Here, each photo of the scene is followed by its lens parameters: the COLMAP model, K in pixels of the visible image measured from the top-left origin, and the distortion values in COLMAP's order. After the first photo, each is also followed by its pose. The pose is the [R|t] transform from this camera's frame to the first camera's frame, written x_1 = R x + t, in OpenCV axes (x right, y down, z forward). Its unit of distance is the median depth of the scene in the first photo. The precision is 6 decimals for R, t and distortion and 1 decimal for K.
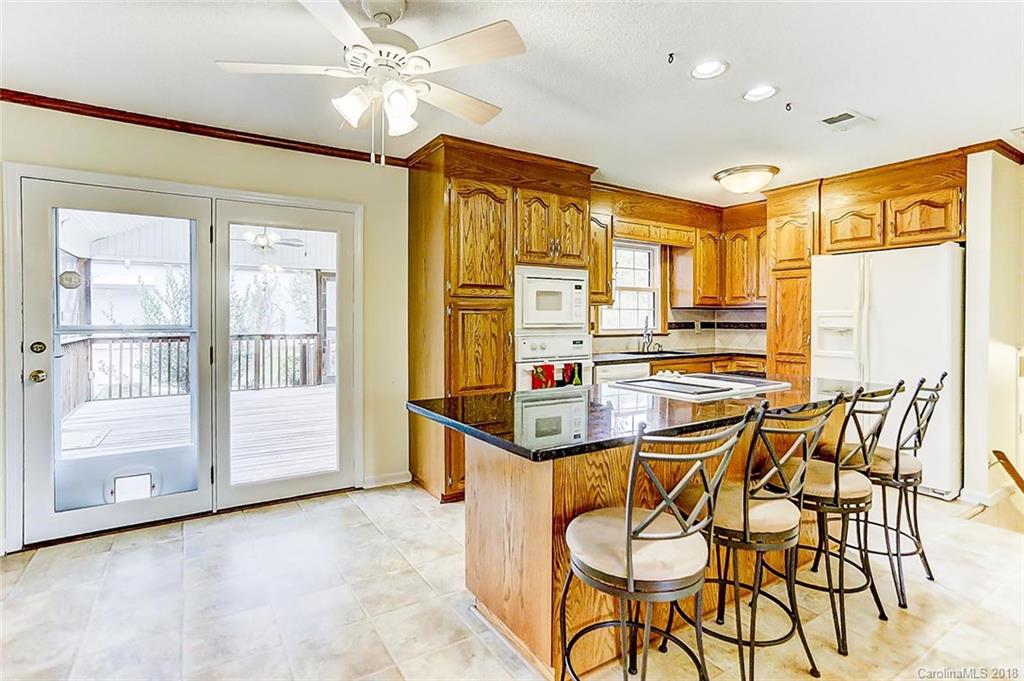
lens RADIAL K [[507.8, 0, 509.5], [0, 507.8, 332.2], [0, 0, 1]] dist [-0.004134, 0.000589]
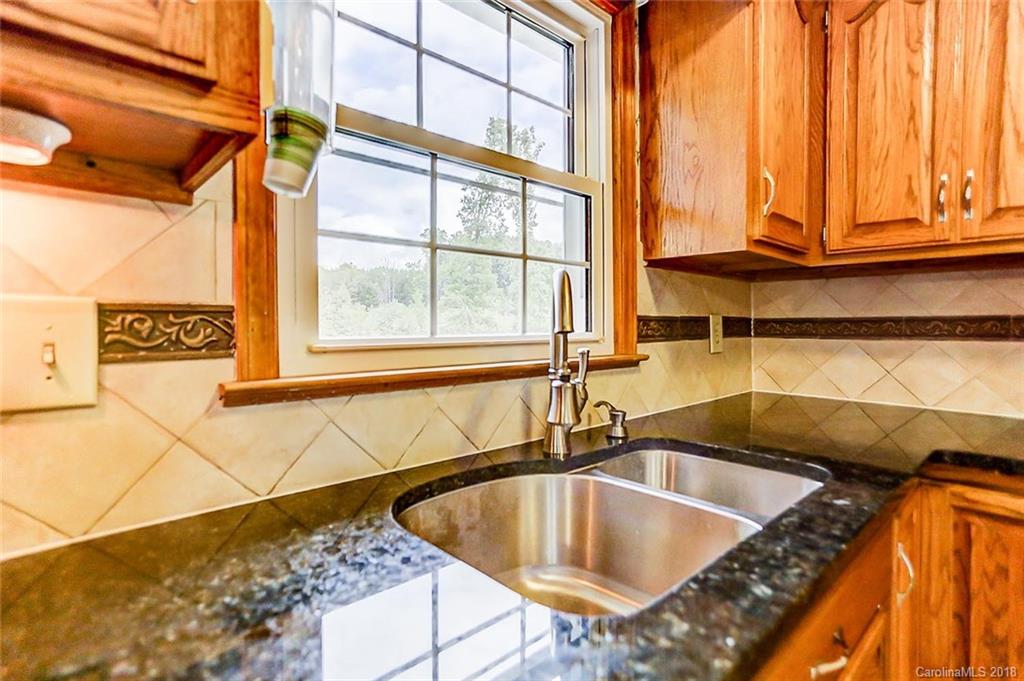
lens RADIAL K [[507.8, 0, 513.3], [0, 507.8, 338.5], [0, 0, 1]] dist [-0.004134, 0.000589]
pose [[0.982539, -0.006309, 0.185948, 0.198124], [0.005634, 0.999975, 0.004163, -0.008973], [-0.185970, -0.003042, 0.982551, 0.749392]]
